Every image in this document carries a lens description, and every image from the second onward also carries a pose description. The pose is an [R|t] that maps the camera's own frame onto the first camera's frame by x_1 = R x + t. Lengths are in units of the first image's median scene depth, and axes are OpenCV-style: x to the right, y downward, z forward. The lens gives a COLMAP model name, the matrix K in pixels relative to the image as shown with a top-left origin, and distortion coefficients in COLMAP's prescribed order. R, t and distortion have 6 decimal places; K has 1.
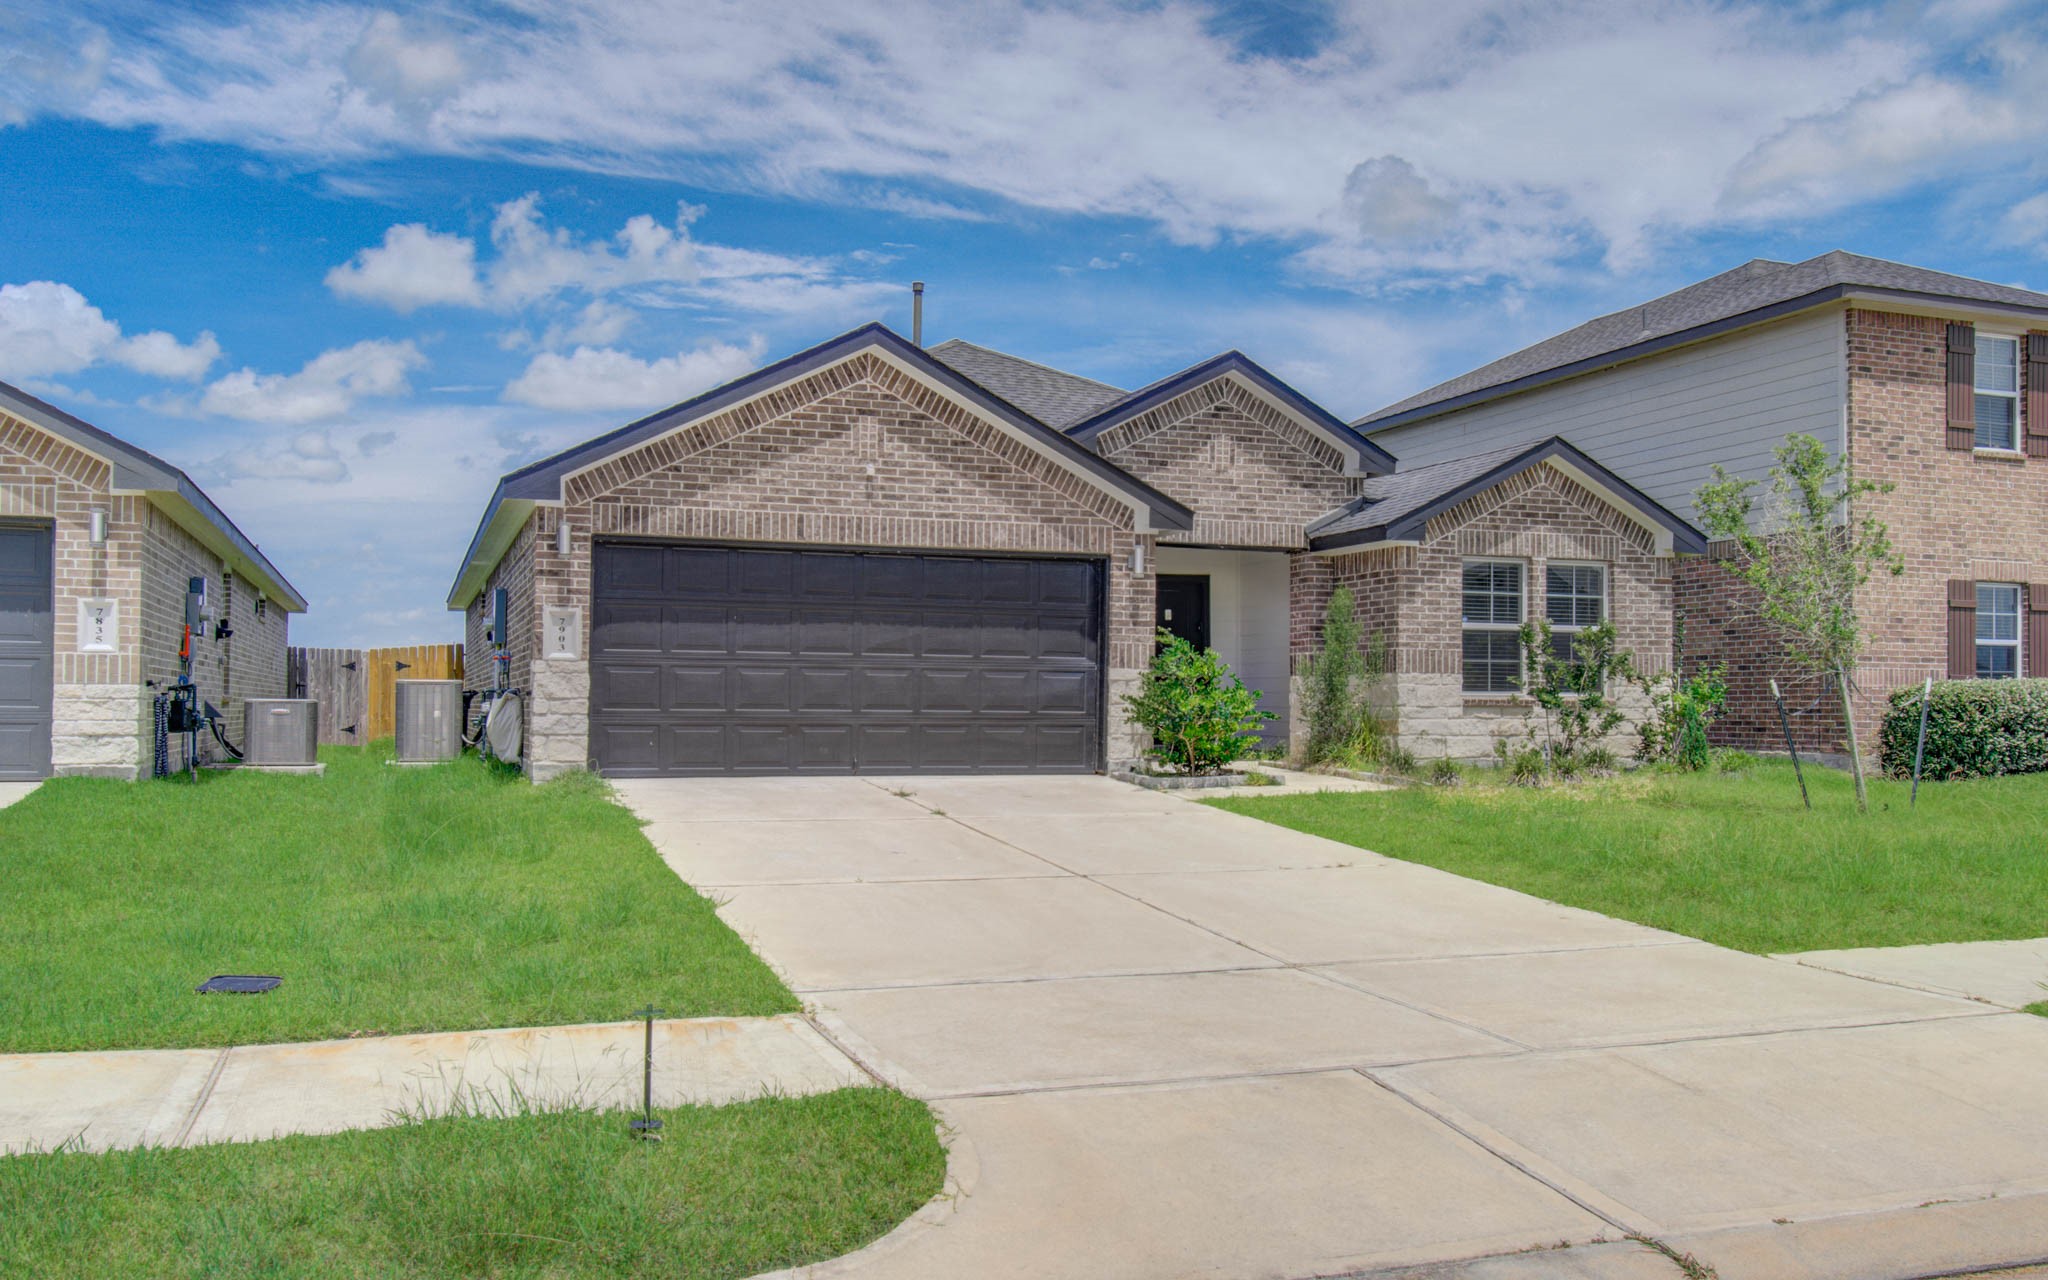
lens RADIAL K [[1648.8, 0, 1013.6], [0, 1648.8, 682.7], [0, 0, 1]] dist [-0.000394, 0.009568]
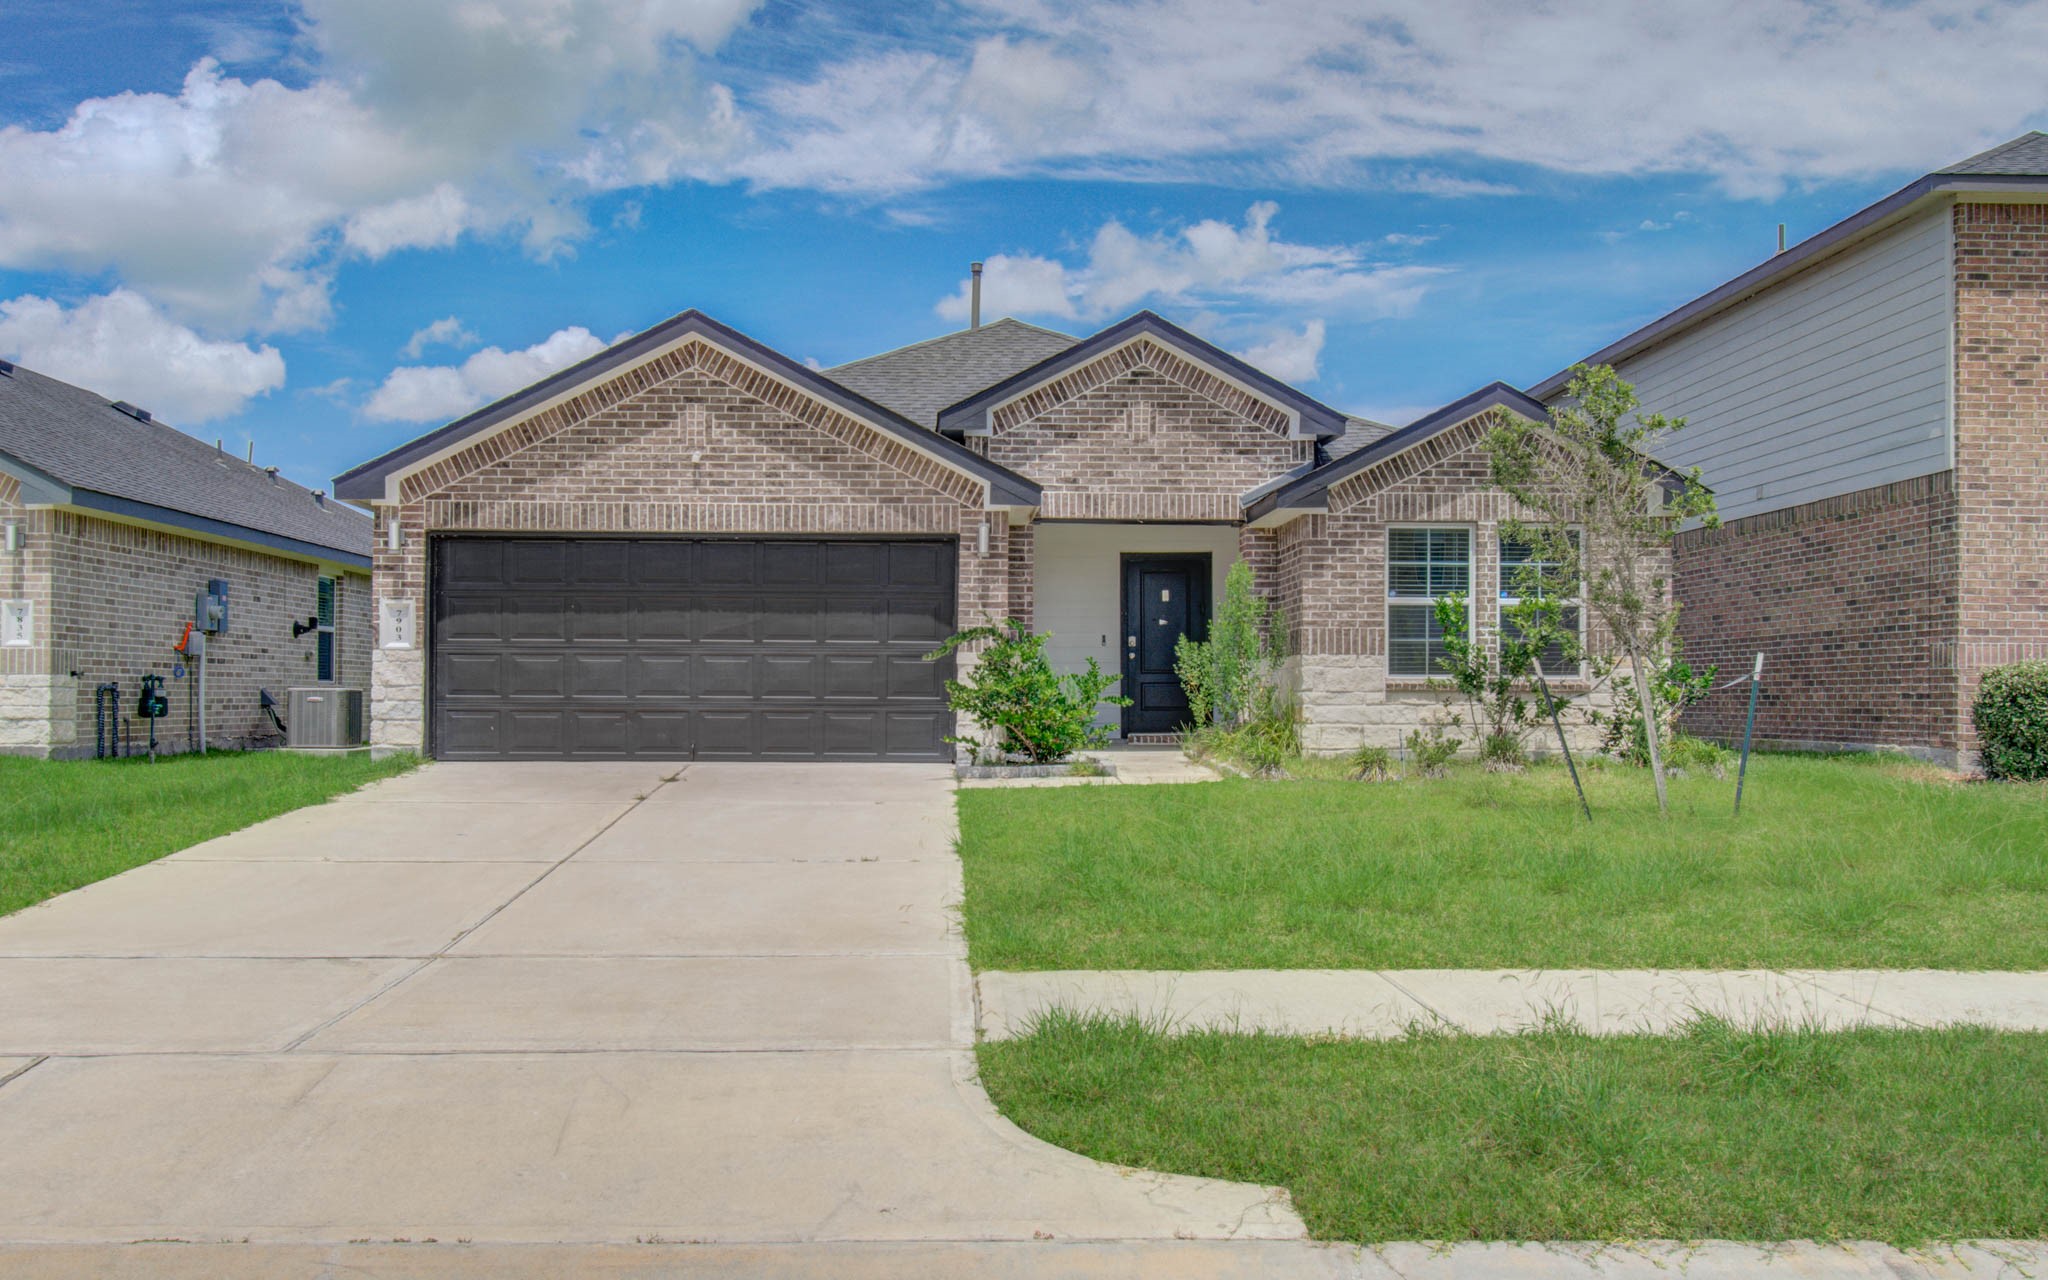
lens RADIAL K [[1648.8, 0, 1013.6], [0, 1648.8, 682.7], [0, 0, 1]] dist [-0.000394, 0.009568]
pose [[0.952955, -0.004342, -0.303081, 0.392749], [0.006220, 0.999967, 0.005231, 0.004246], [0.303048, -0.006870, 0.952951, 0.098358]]
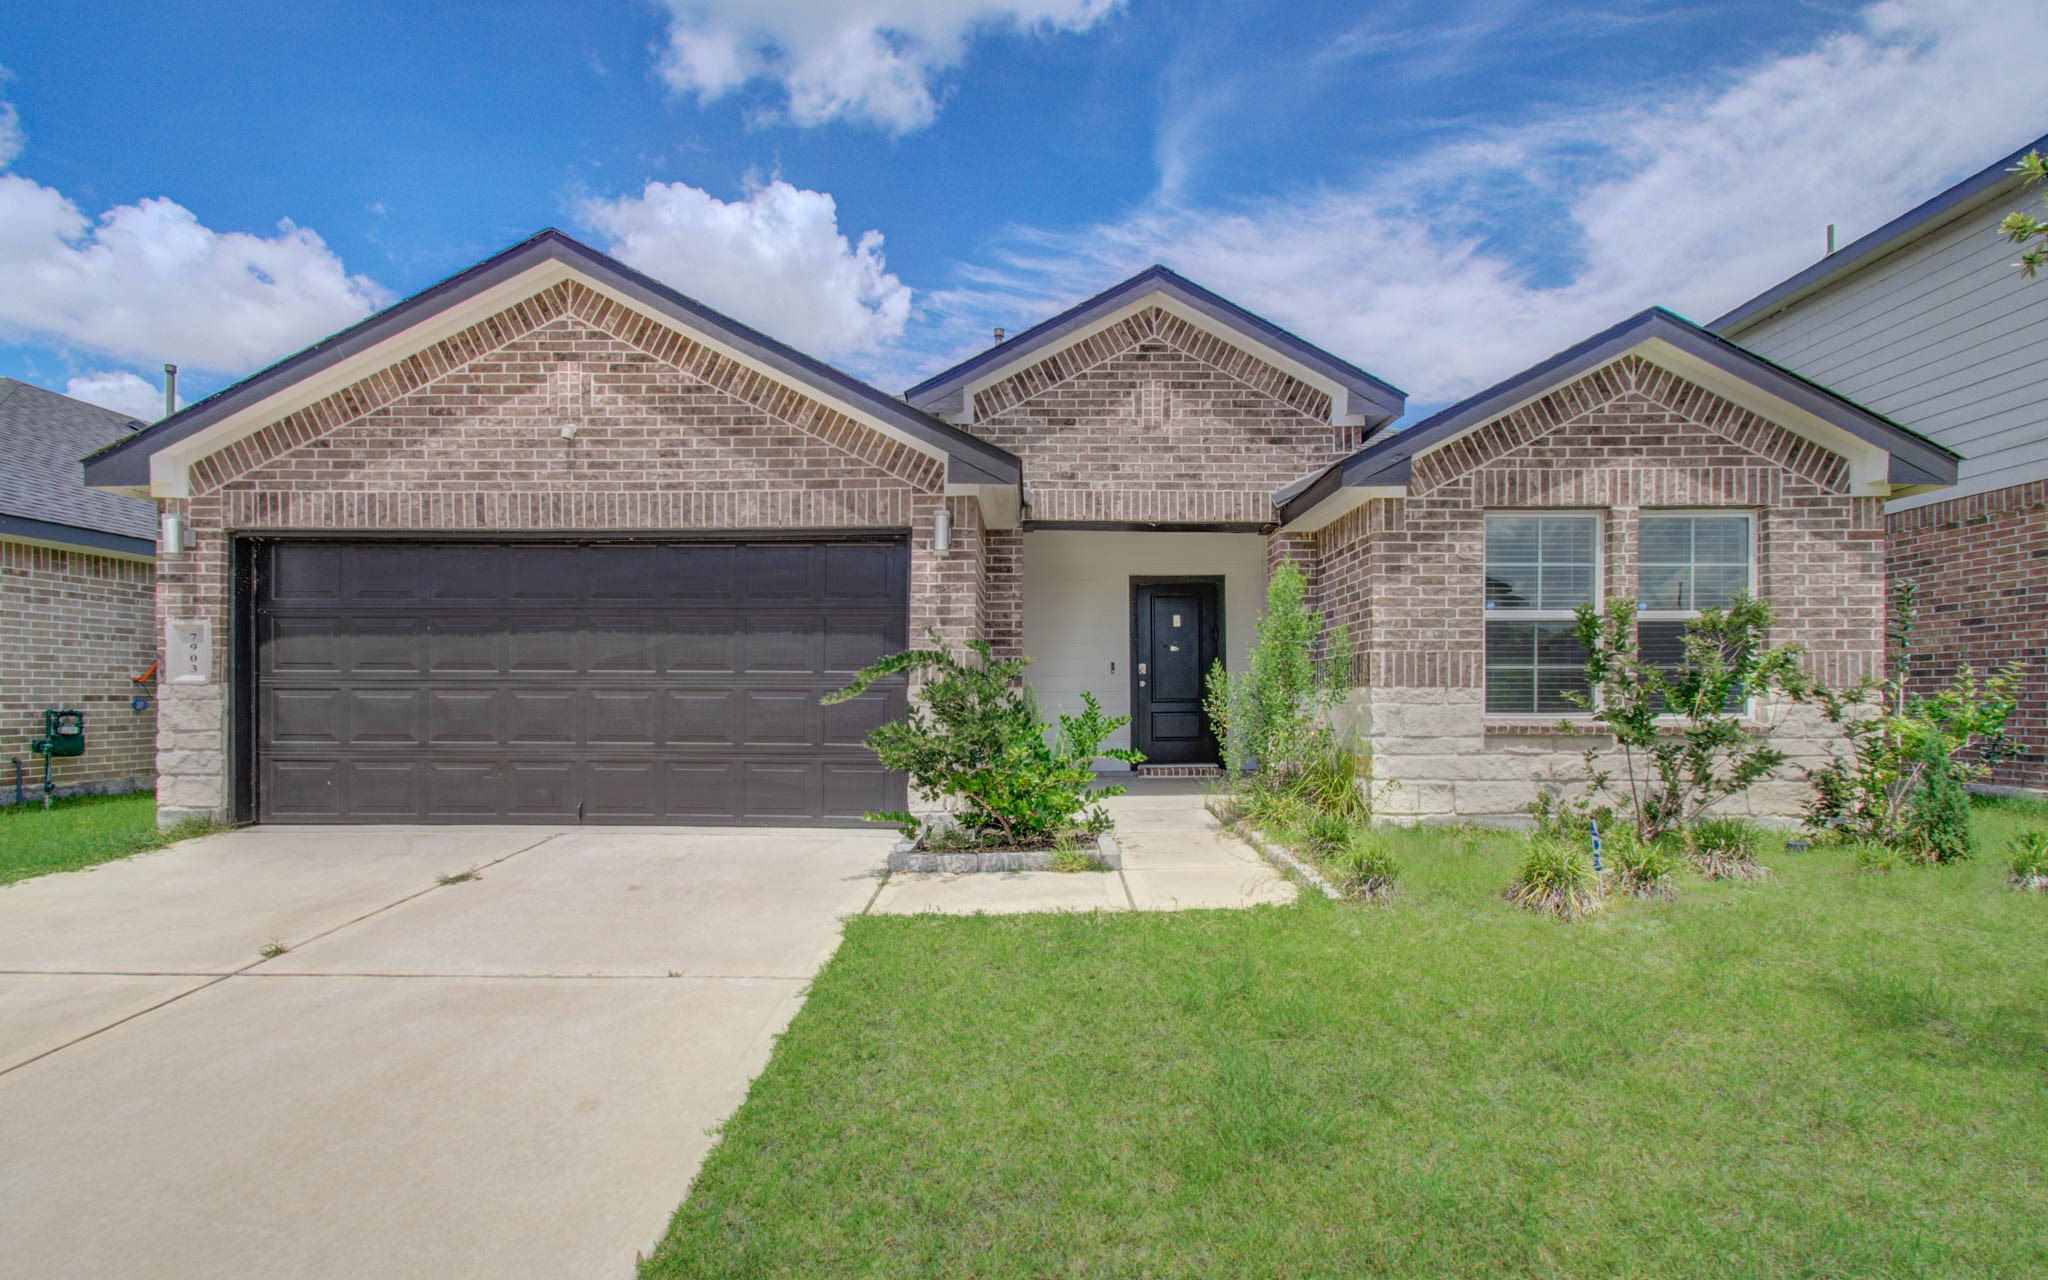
lens RADIAL K [[907.3, 0, 1027.3], [0, 907.3, 698.0], [0, 0, 1]] dist [-0.005183, 0.010700]
pose [[0.936207, -0.002528, -0.351440, 0.255442], [0.008942, 0.999822, 0.016629, -0.009710], [0.351335, -0.018711, 0.936063, 0.663802]]
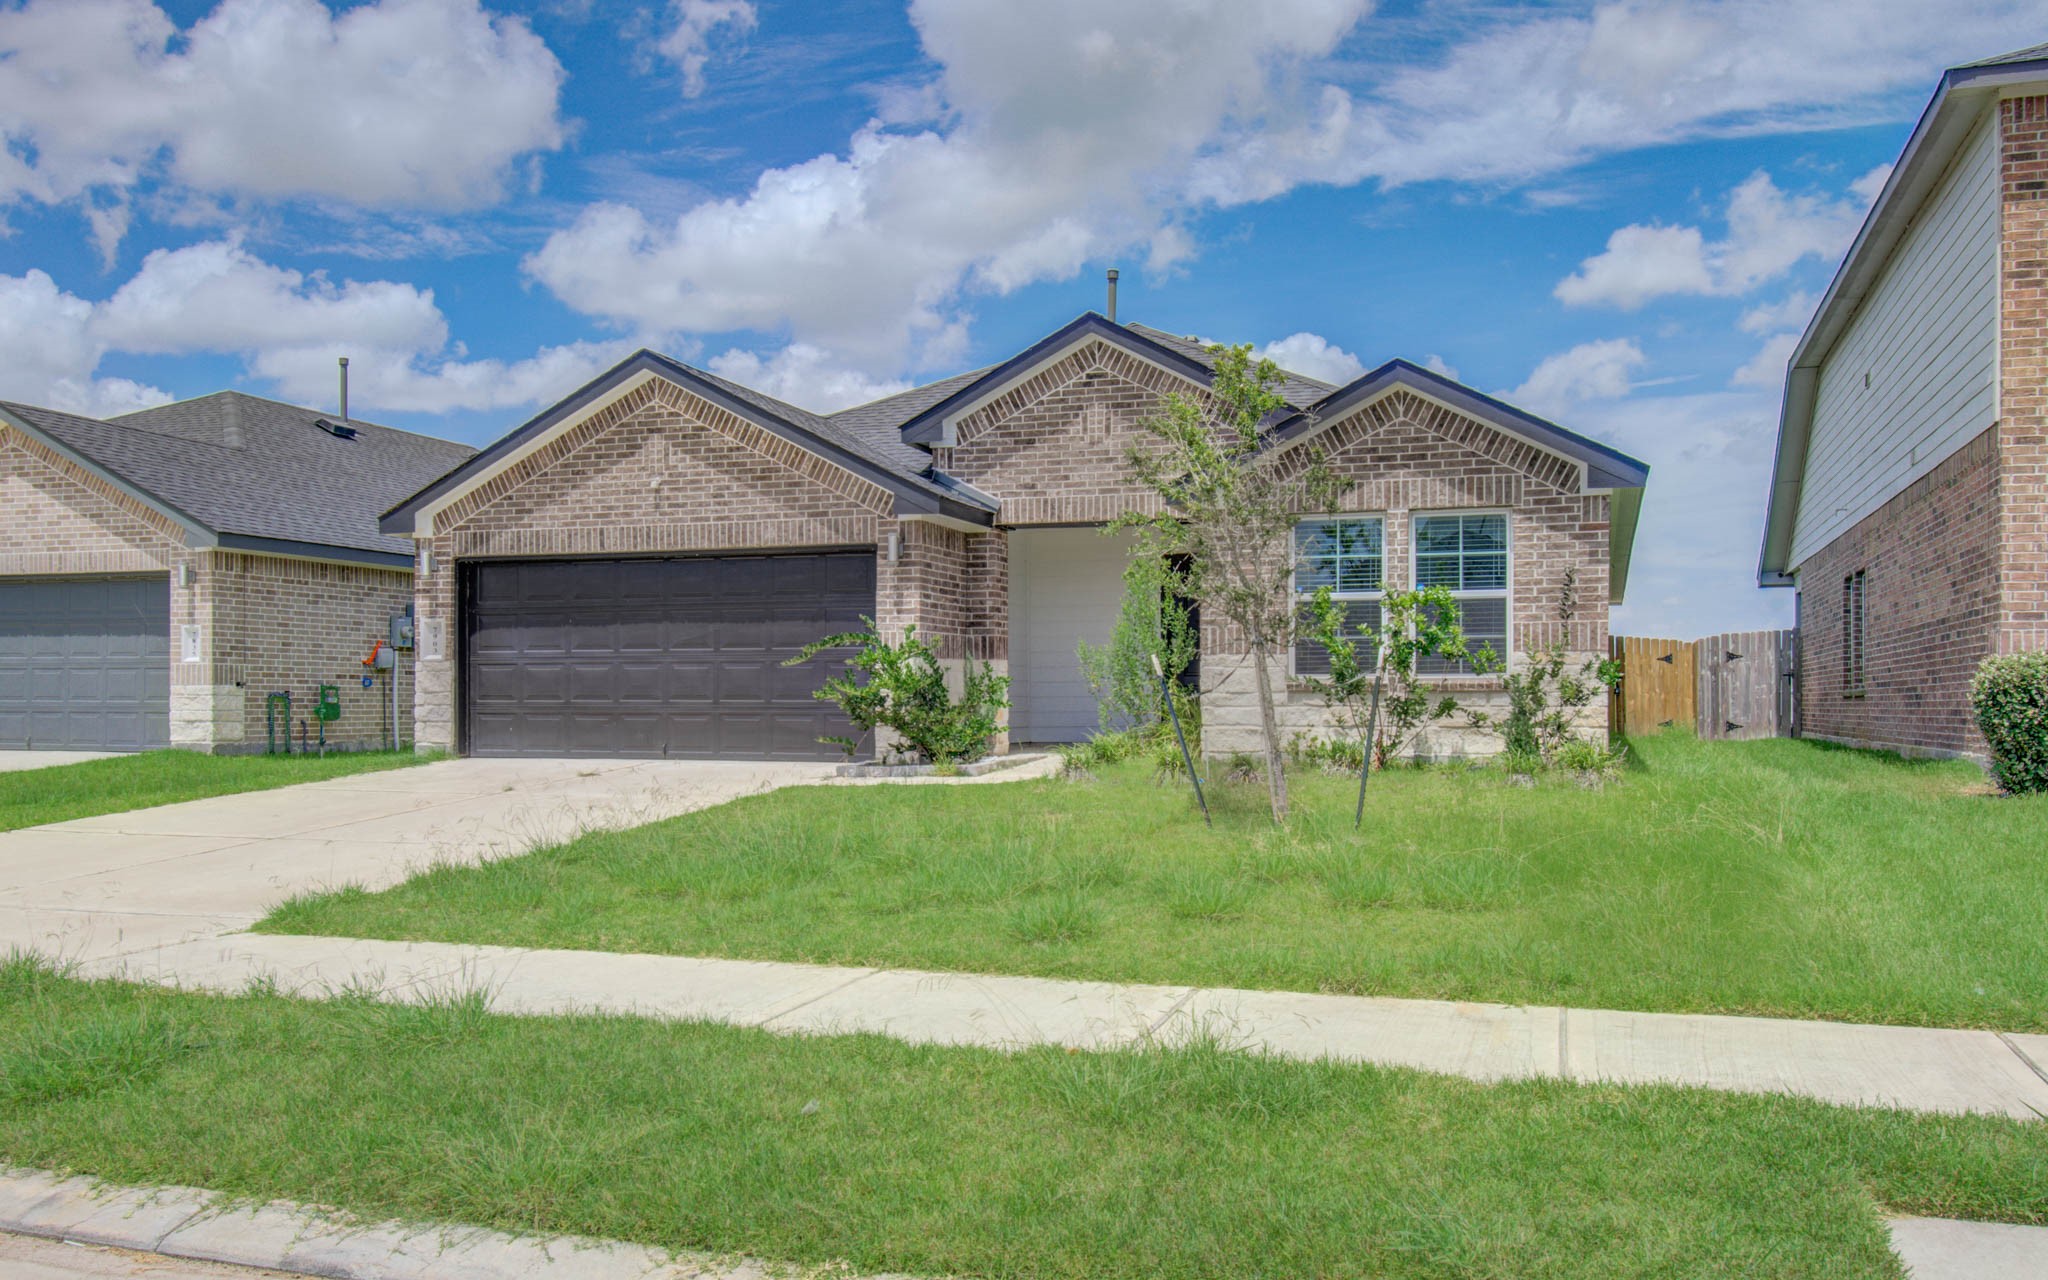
lens RADIAL K [[1665.9, 0, 1033.5], [0, 1665.9, 712.4], [0, 0, 1]] dist [0.004328, -0.000832]
pose [[0.788808, -0.002265, -0.614635, 0.781650], [0.013698, 0.999810, 0.013895, 0.012436], [0.614487, -0.019379, 0.788689, 0.266817]]
